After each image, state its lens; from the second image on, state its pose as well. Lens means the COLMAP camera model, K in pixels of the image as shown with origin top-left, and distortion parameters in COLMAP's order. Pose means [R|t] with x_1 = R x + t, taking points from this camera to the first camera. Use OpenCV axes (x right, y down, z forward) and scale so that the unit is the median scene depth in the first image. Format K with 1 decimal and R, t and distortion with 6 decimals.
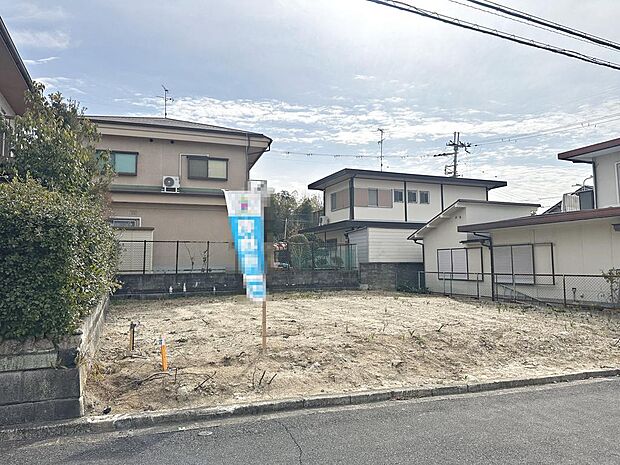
lens RADIAL K [[423.6, 0, 309.2], [0, 423.6, 226.4], [0, 0, 1]] dist [0.064141, -0.063812]
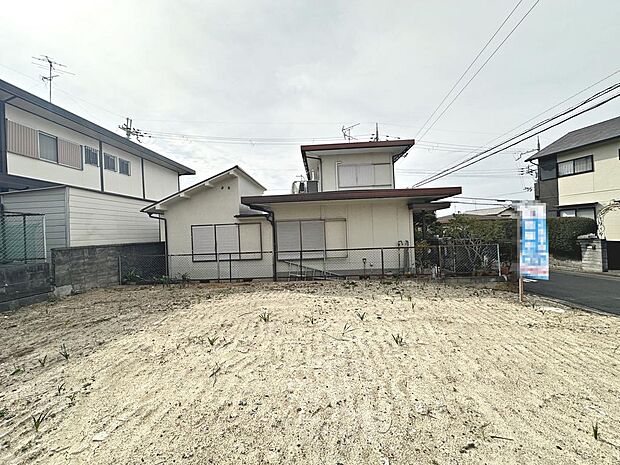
lens RADIAL K [[250.3, 0, 312.9], [0, 250.3, 232.1], [0, 0, 1]] dist [-0.001464, -0.000205]
pose [[0.448013, -0.009037, 0.893981, -0.021243], [-0.044466, 0.998486, 0.032378, 0.047356], [-0.892921, -0.054258, 0.446933, 0.677354]]
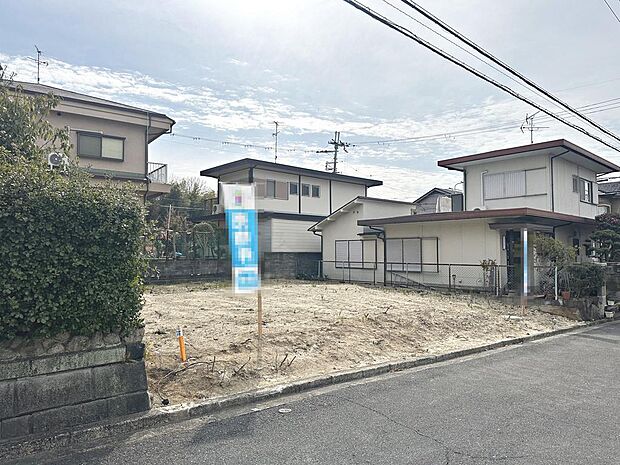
lens RADIAL K [[423.6, 0, 306.1], [0, 423.6, 231.9], [0, 0, 1]] dist [0.064141, -0.063812]
pose [[0.952013, 0.023829, 0.305128, -0.118210], [-0.036133, 0.998743, 0.034737, -0.003644], [-0.303917, -0.044096, 0.951678, -0.009588]]
